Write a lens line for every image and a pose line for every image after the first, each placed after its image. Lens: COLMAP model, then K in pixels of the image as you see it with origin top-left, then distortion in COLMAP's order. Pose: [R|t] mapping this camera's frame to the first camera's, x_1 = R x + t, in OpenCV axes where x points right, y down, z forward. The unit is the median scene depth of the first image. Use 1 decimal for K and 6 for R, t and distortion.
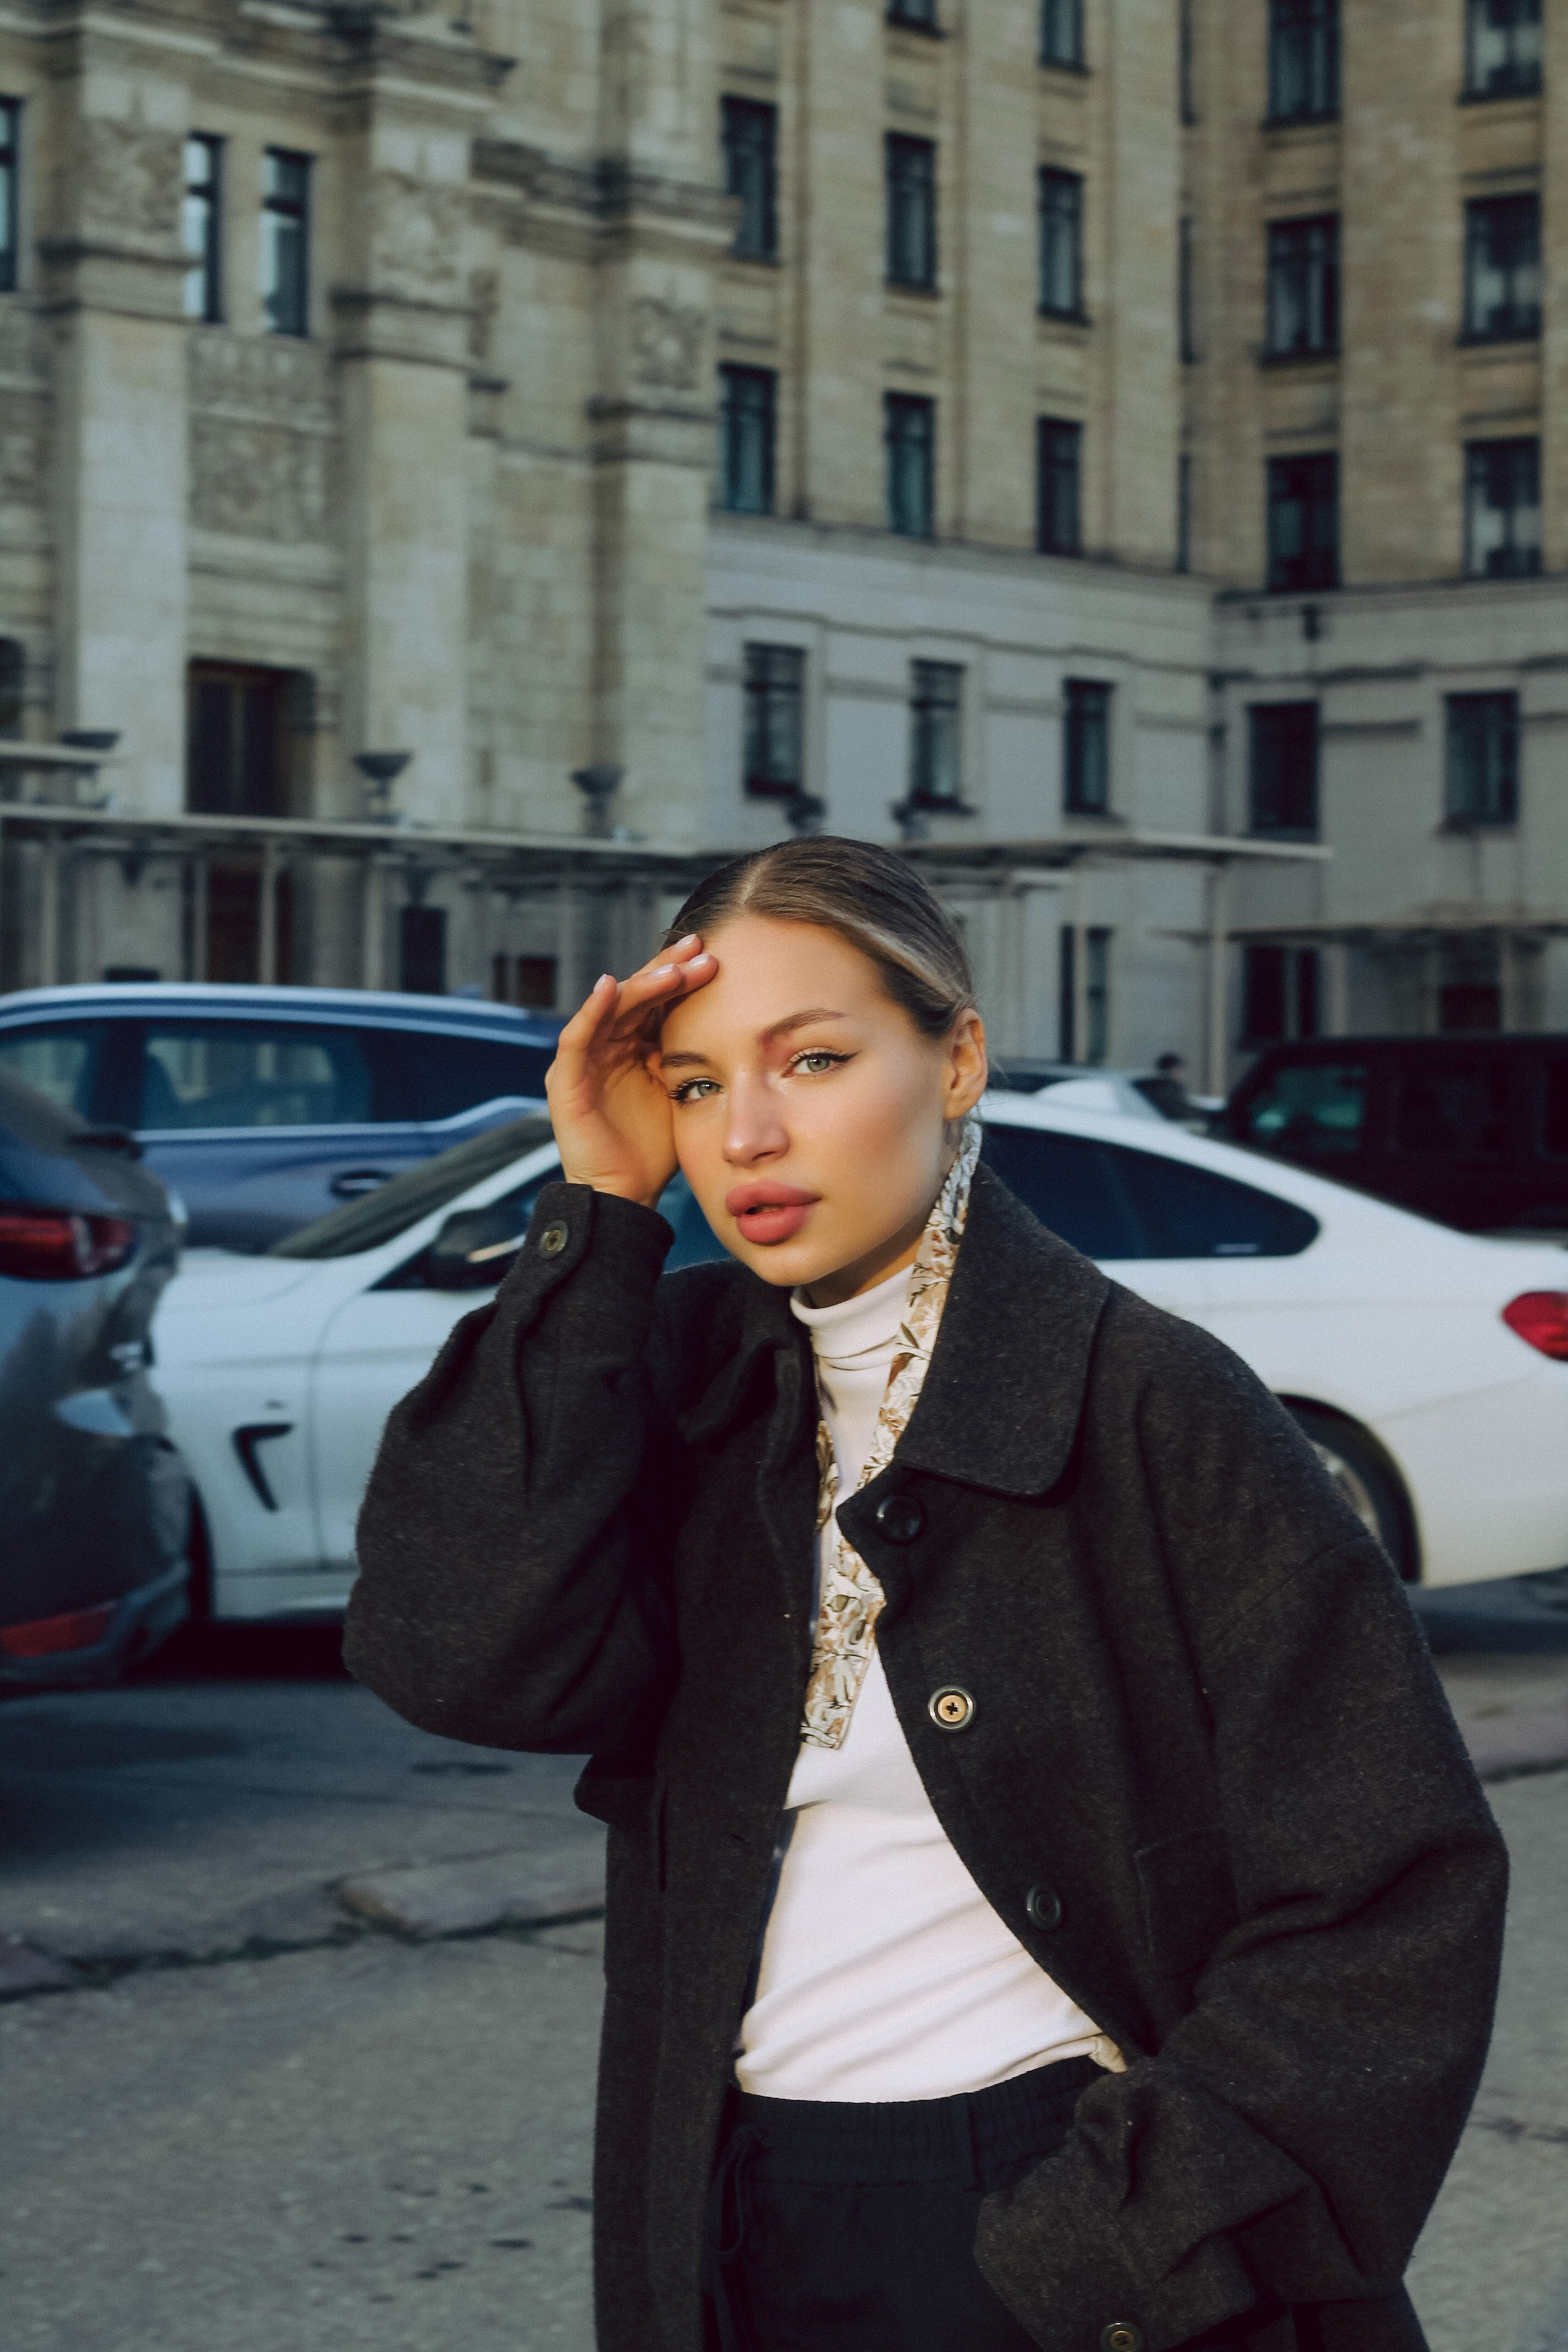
lens RADIAL K [[5633.3, 0, 782.2], [0, 5633.3, 1185.4], [0, 0, 1]] dist [-0.095138, 0.072618]
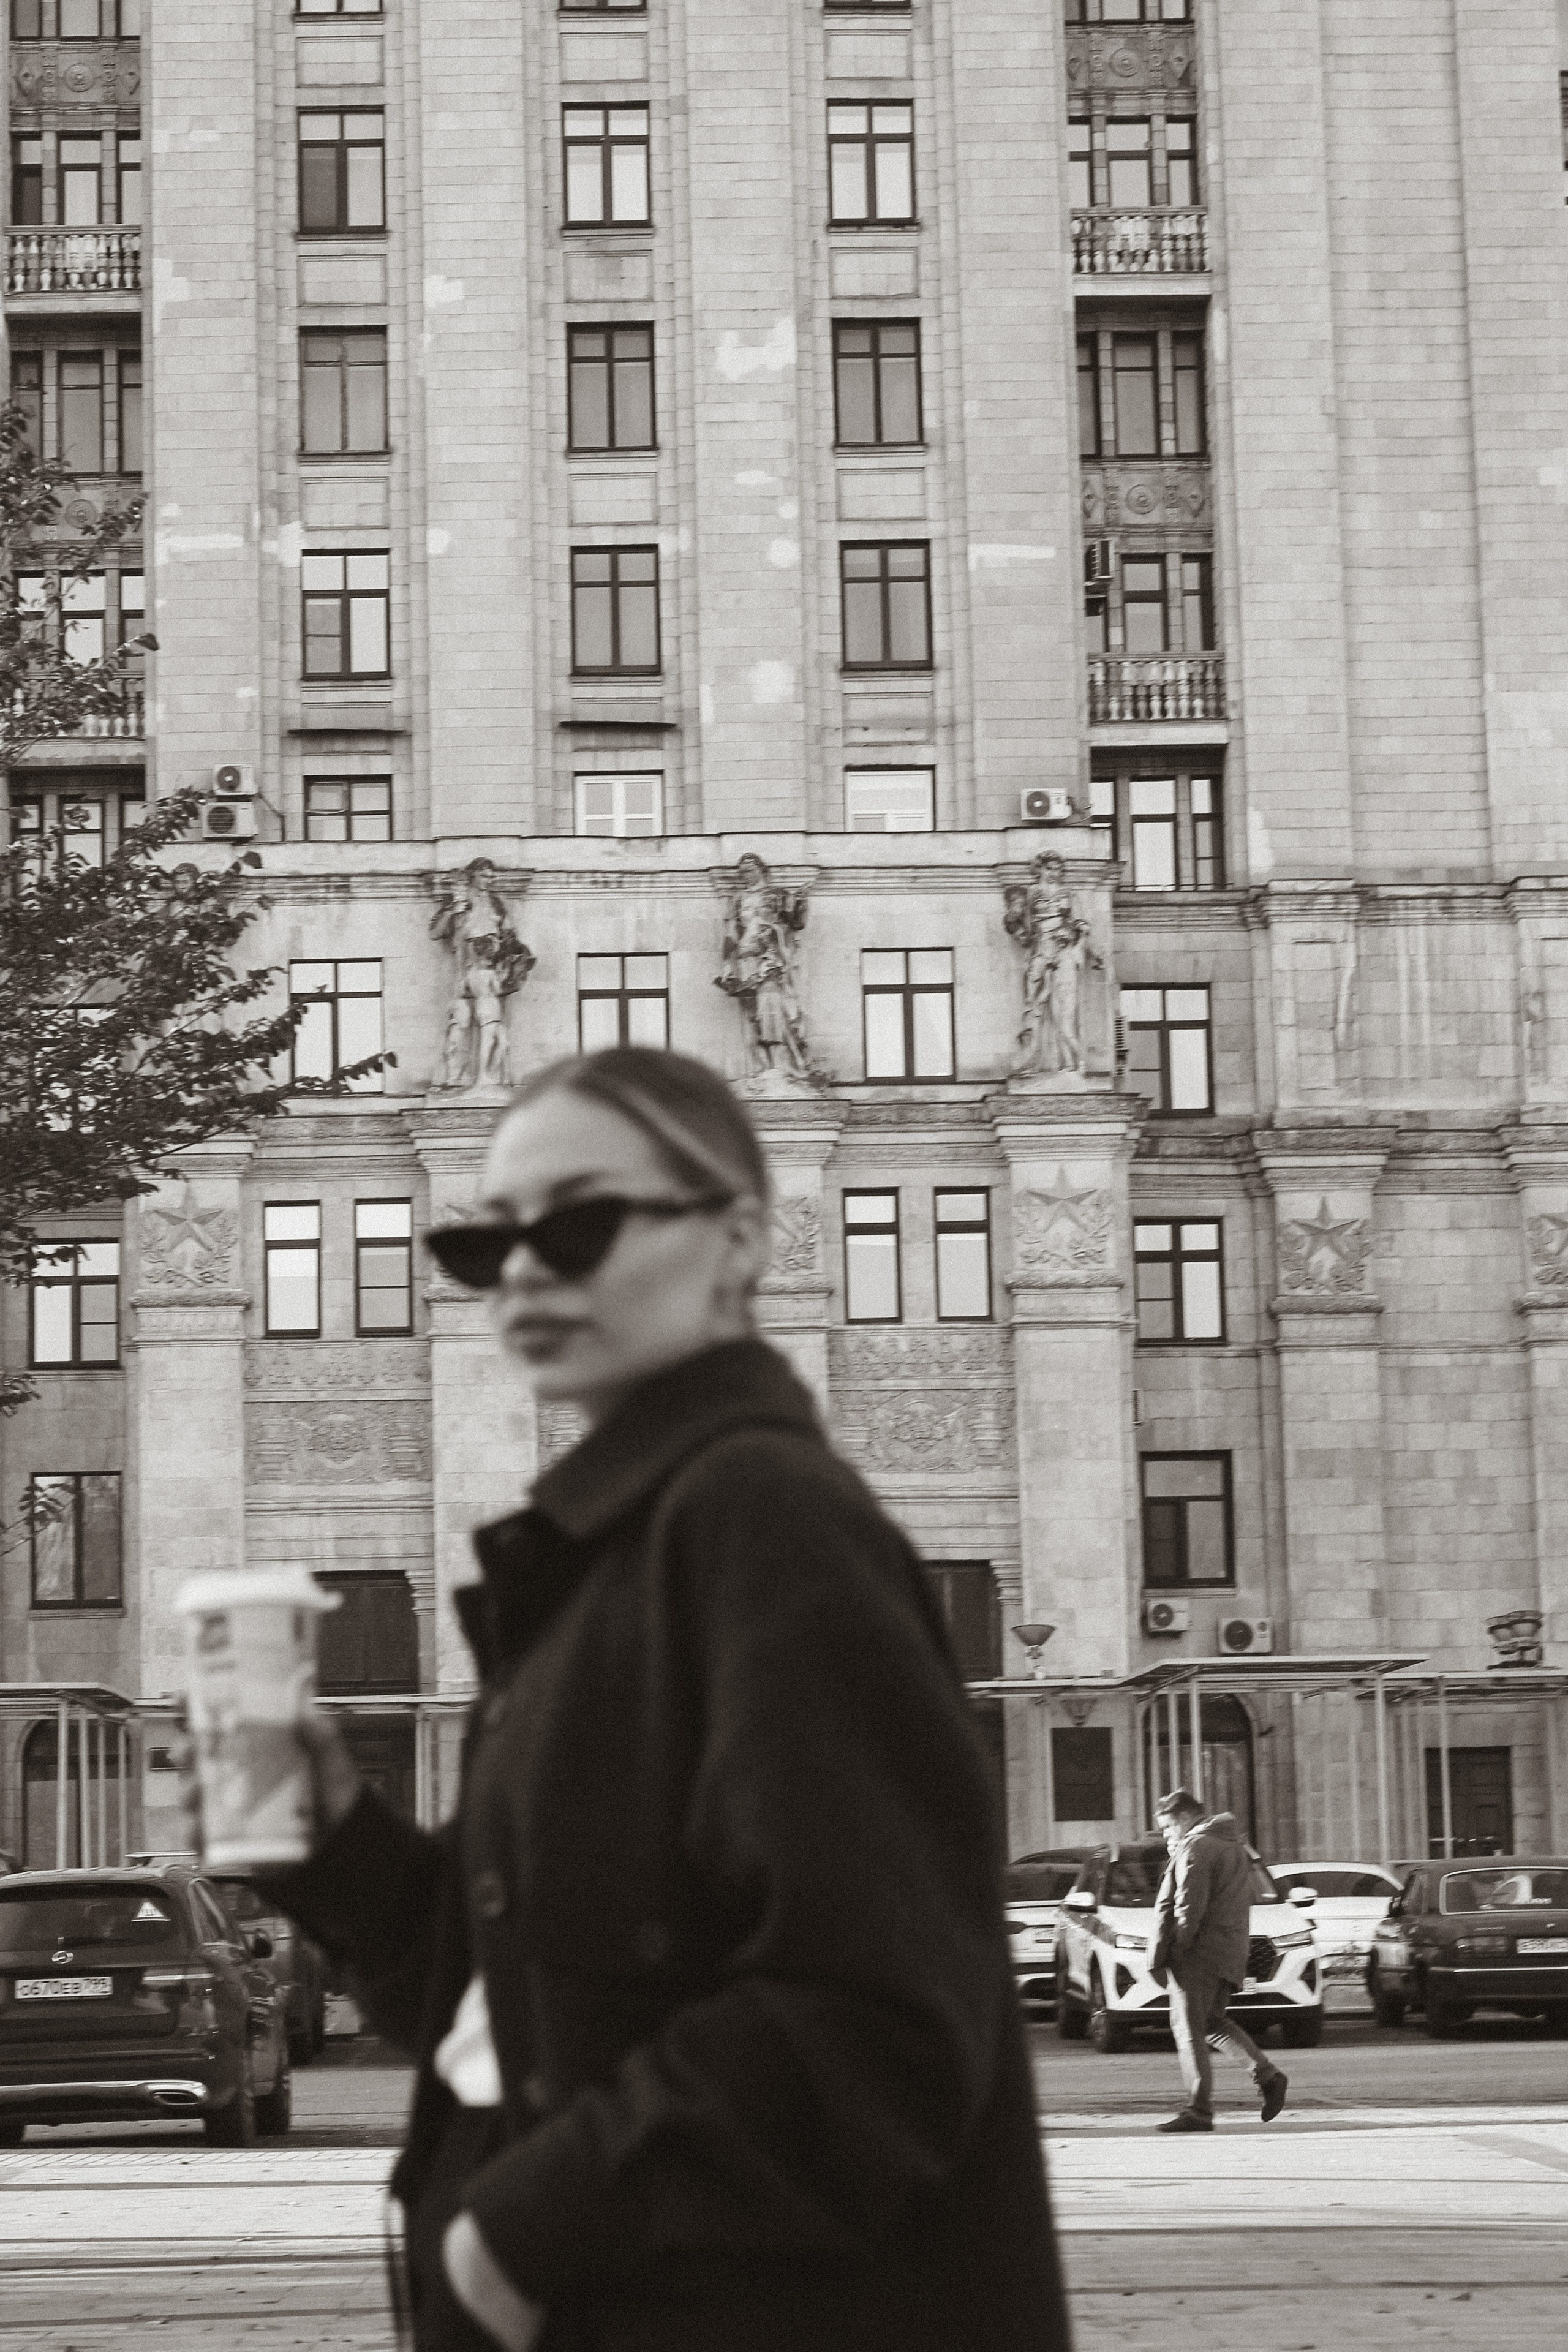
lens RADIAL K [[5576.7, 0, 788.1], [0, 5576.7, 1169.5], [0, 0, 1]] dist [-0.067621, 0.413285]
pose [[0.650246, -0.121546, -0.749938, 0.908934], [0.020037, 0.989520, -0.143002, 0.007550], [0.759459, 0.077960, 0.645867, 0.074752]]
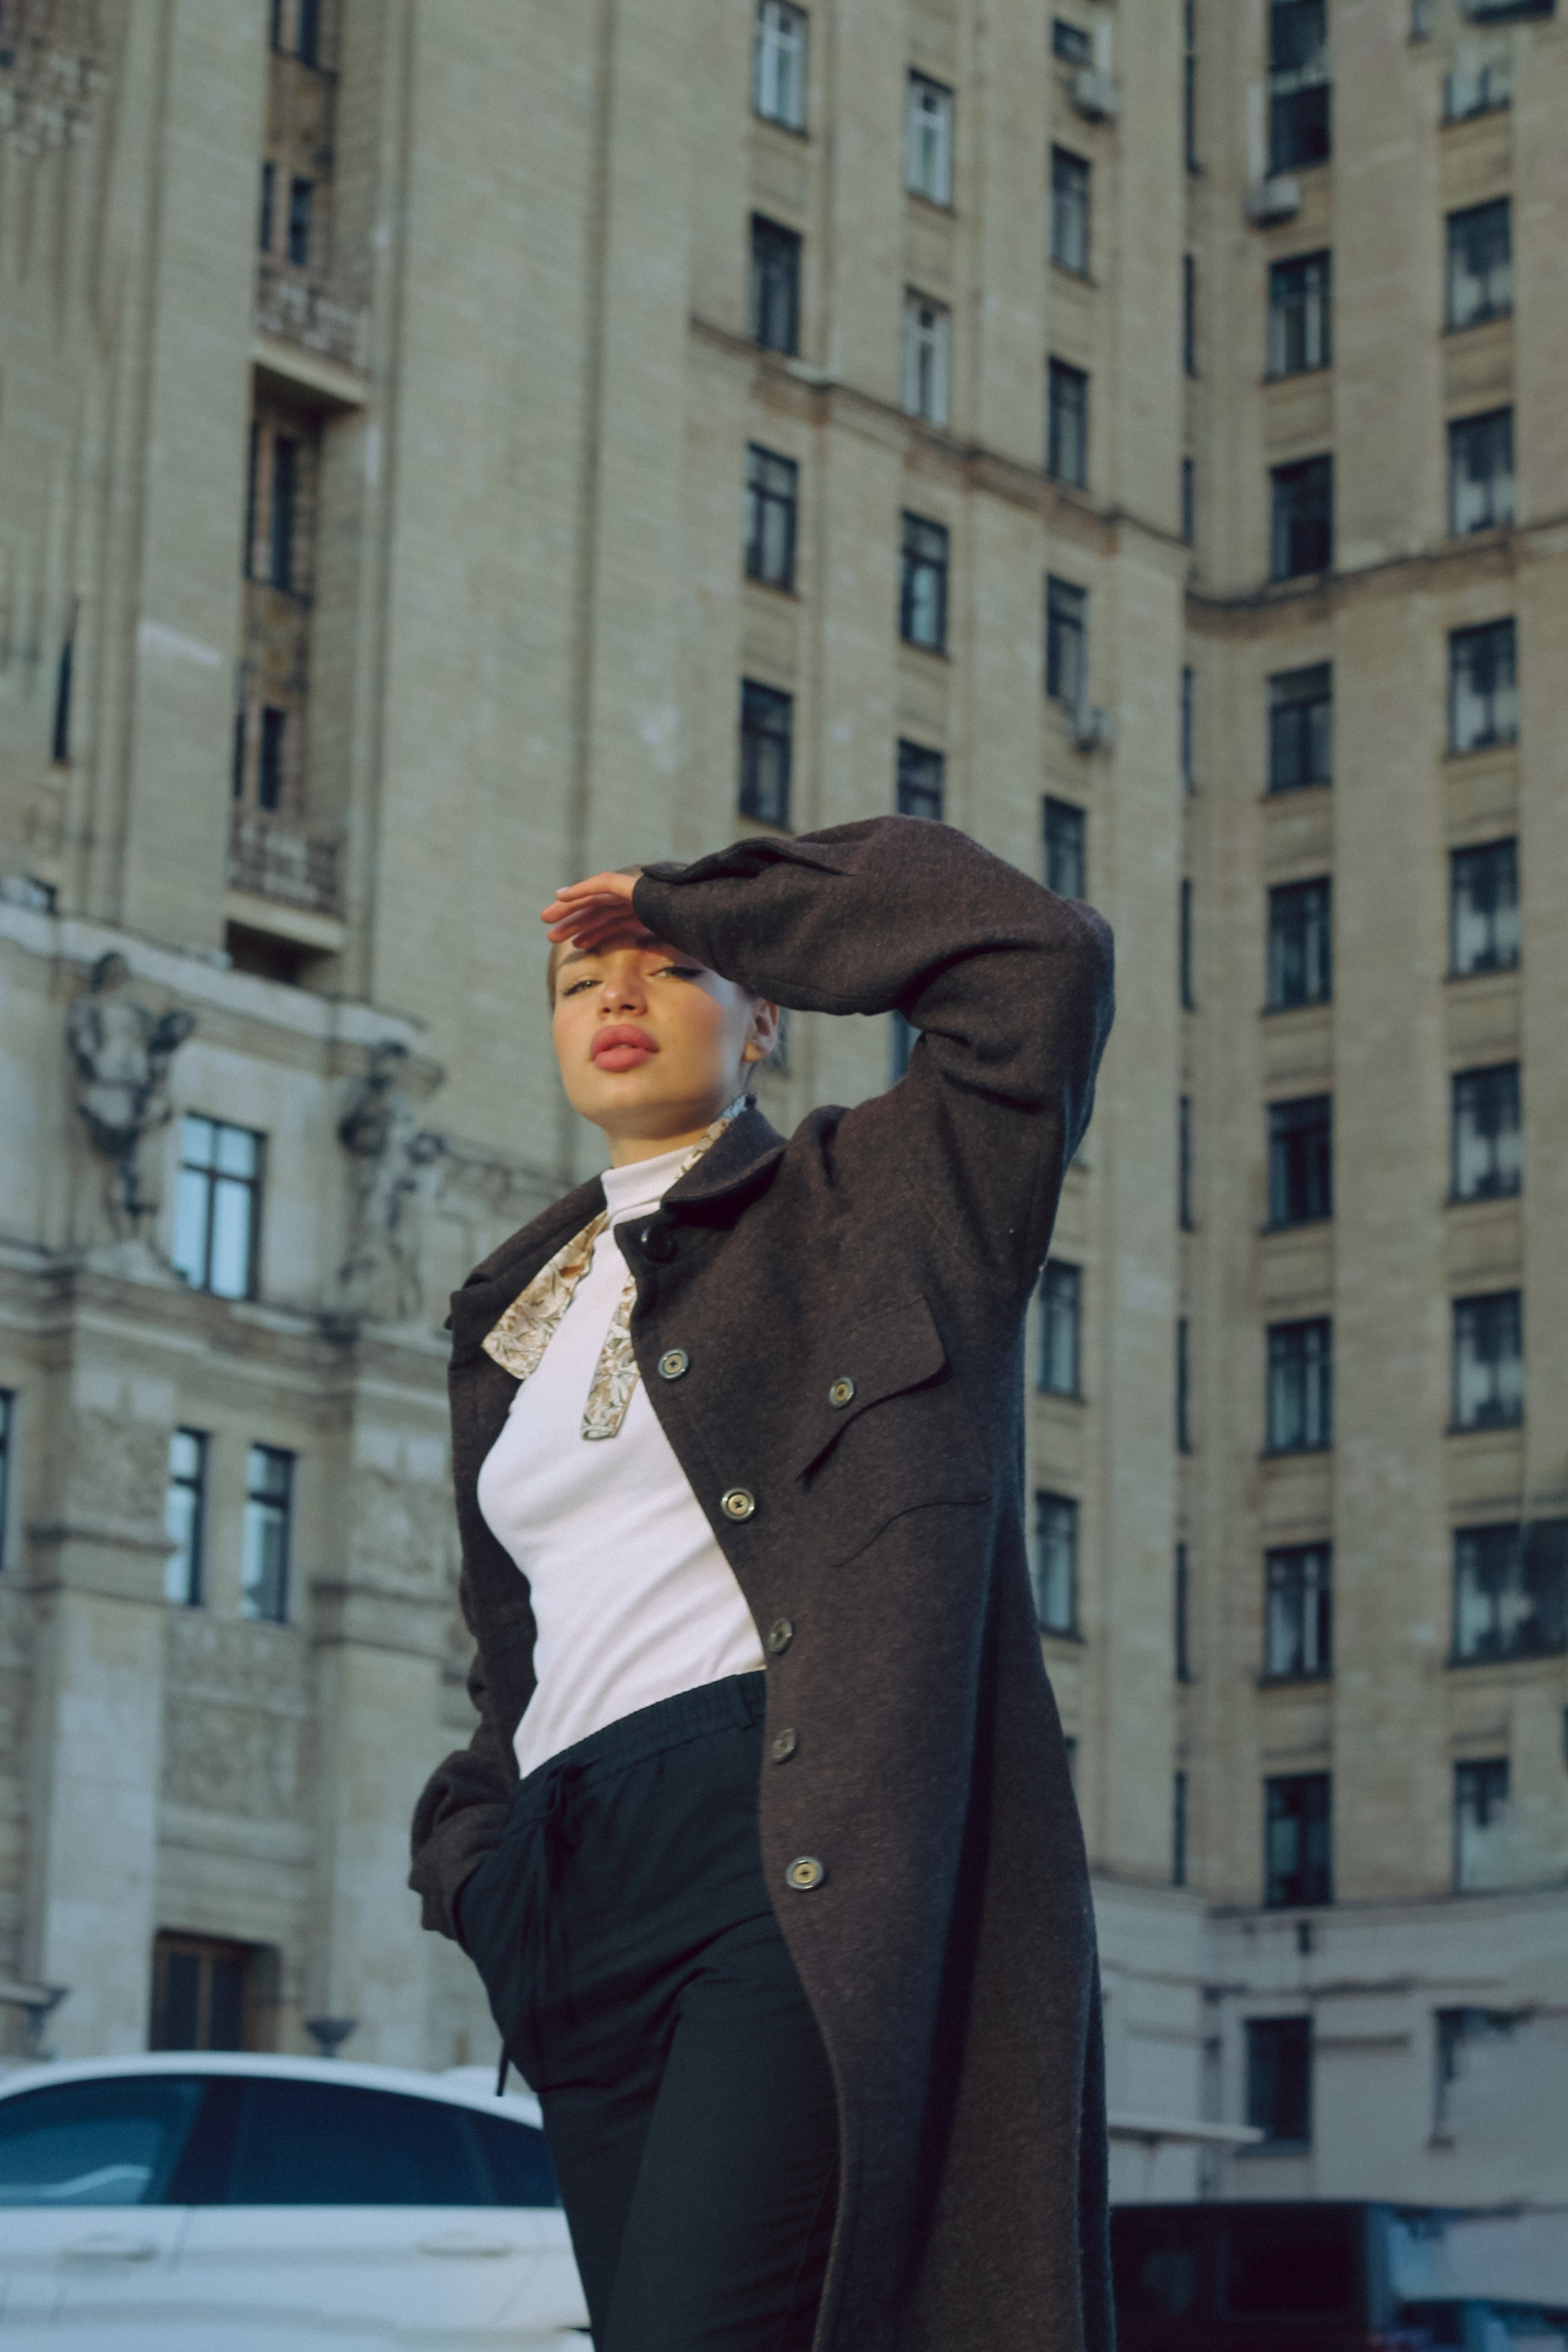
lens RADIAL K [[5633.3, 0, 782.2], [0, 5633.3, 1185.4], [0, 0, 1]] dist [-0.095138, 0.072618]
pose [[0.999619, 0.013157, -0.024245, 0.031535], [-0.018573, 0.970866, -0.238902, 0.017638], [0.020395, 0.239261, 0.970741, -0.031206]]
